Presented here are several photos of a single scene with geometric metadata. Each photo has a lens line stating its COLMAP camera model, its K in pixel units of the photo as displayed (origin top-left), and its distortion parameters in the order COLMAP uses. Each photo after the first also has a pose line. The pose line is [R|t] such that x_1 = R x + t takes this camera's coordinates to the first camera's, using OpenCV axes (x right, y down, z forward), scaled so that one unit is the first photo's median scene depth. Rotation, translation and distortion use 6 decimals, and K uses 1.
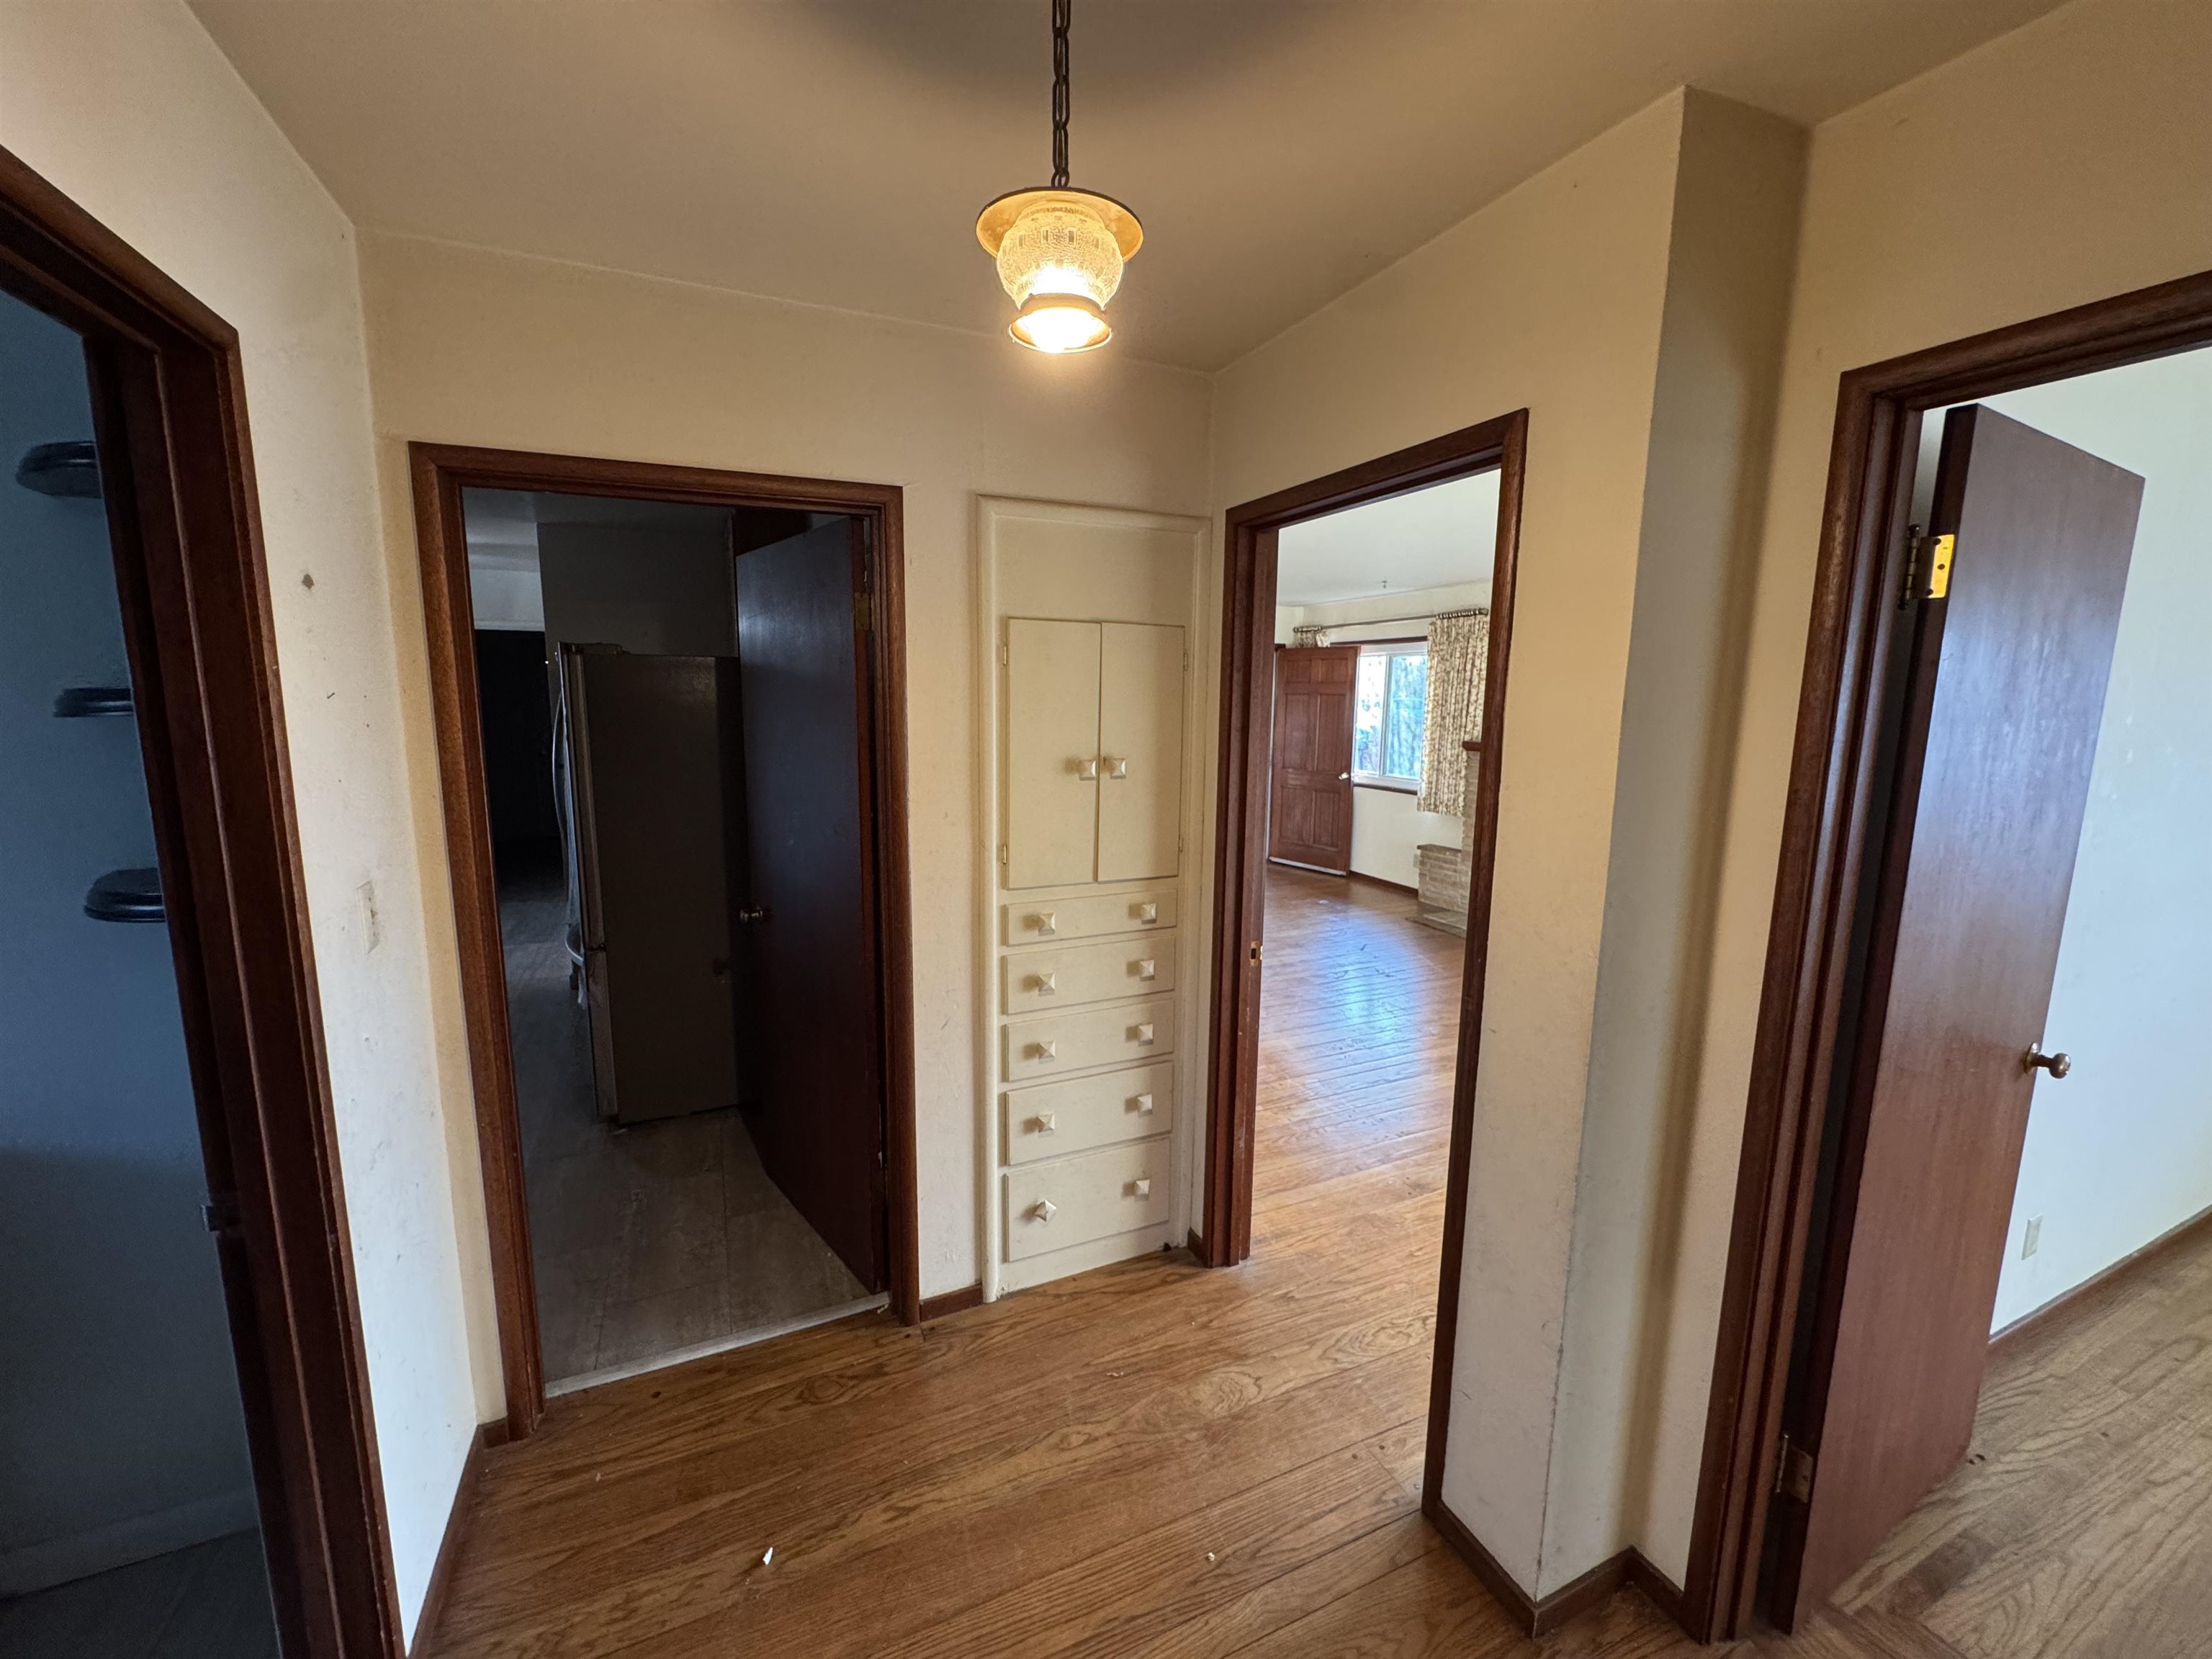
lens RADIAL K [[885.0, 0, 1105.4], [0, 885.0, 827.4], [0, 0, 1]] dist [-0.003319, -0.000684]
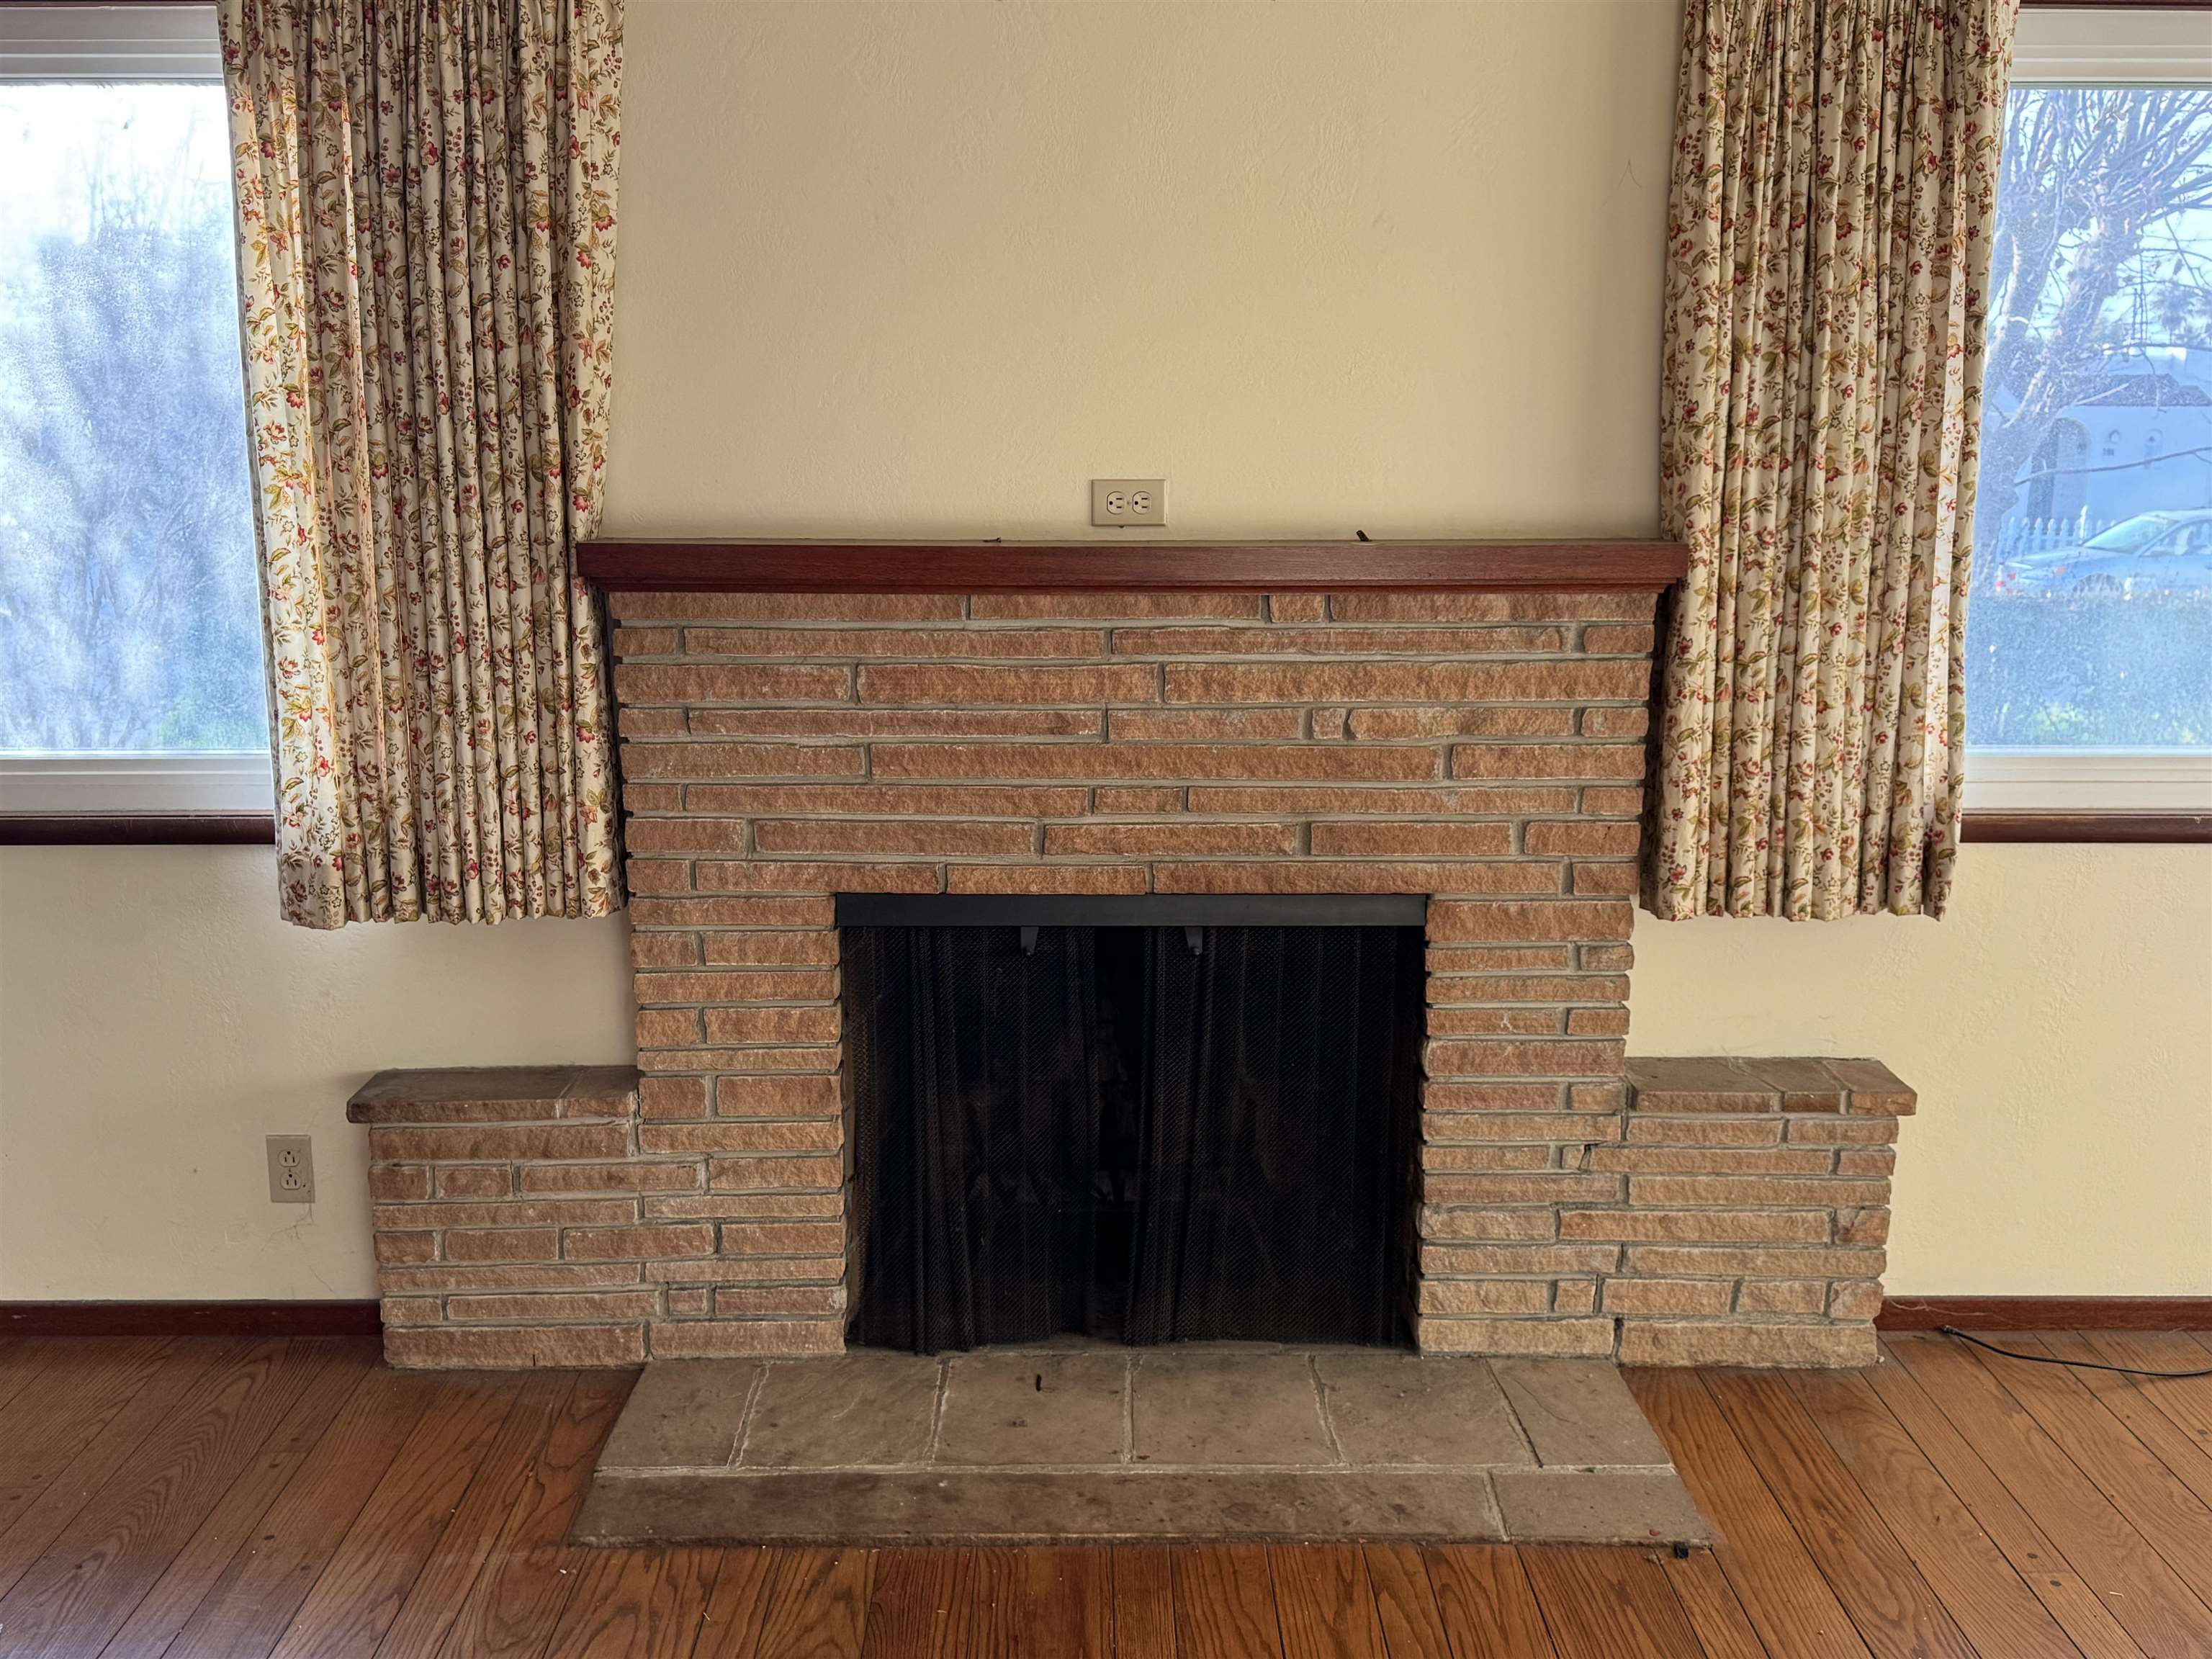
lens RADIAL K [[2044.7, 0, 1106.0], [0, 2044.7, 829.5], [0, 0, 1]] dist [0.193639, -0.497678]
pose [[0.405980, -0.209784, 0.889478, 0.031013], [0.139980, 0.976086, 0.166320, -0.091010], [-0.903098, 0.056986, 0.425637, 0.668577]]
